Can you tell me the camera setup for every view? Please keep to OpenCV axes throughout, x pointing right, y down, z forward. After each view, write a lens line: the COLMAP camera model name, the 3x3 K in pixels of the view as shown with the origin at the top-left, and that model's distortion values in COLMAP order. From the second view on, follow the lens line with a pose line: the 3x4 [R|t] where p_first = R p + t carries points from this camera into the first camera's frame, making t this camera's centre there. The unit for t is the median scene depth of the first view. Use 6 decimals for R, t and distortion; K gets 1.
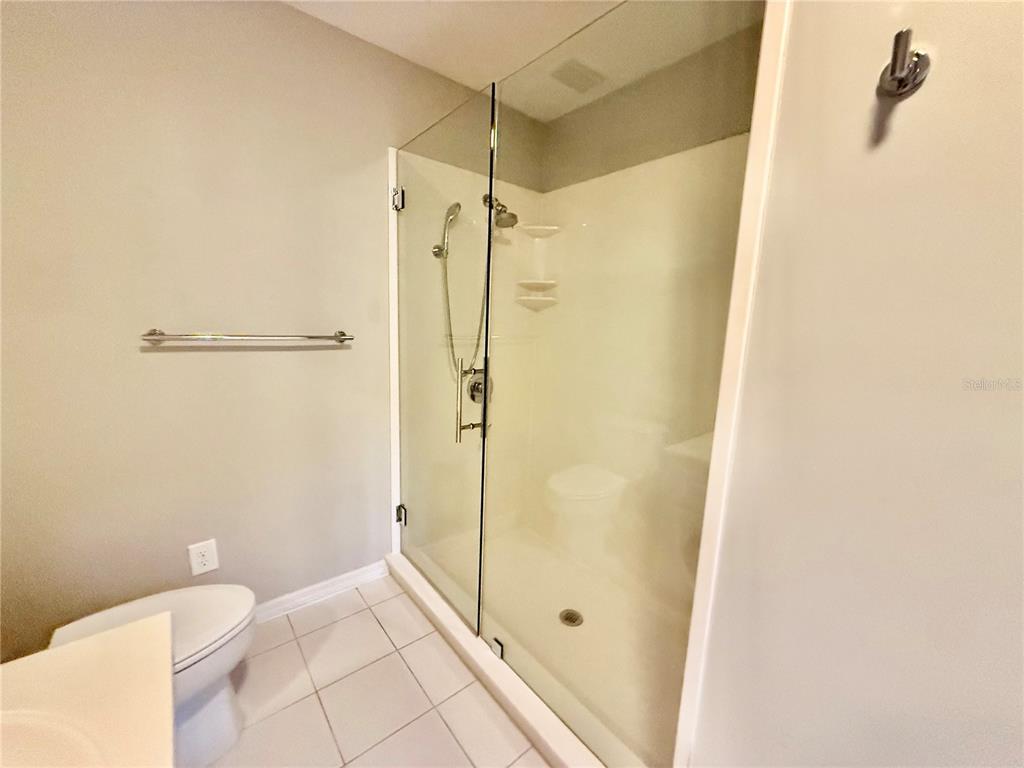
lens RADIAL K [[408.1, 0, 510.8], [0, 408.1, 387.6], [0, 0, 1]] dist [-0.000632, -0.000022]
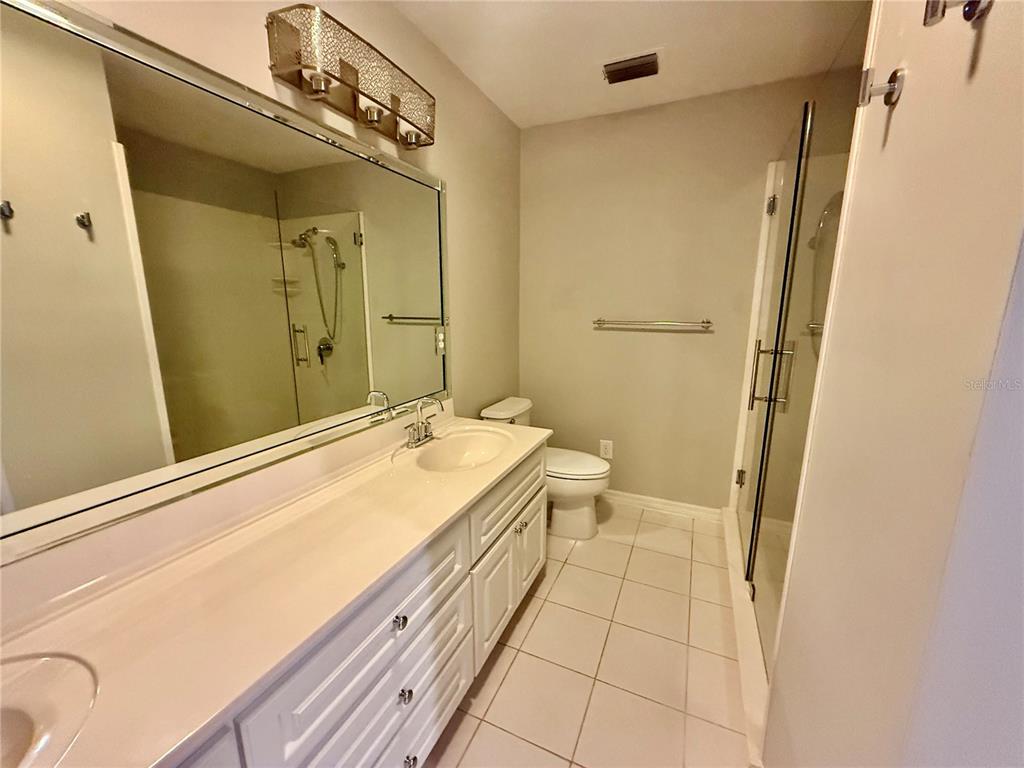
lens RADIAL K [[408.1, 0, 510.8], [0, 408.1, 387.6], [0, 0, 1]] dist [-0.000632, -0.000022]
pose [[0.431805, 0.146349, -0.890015, 0.593897], [-0.131632, 0.986409, 0.098336, 0.038046], [0.892310, 0.074693, 0.445200, -0.165775]]
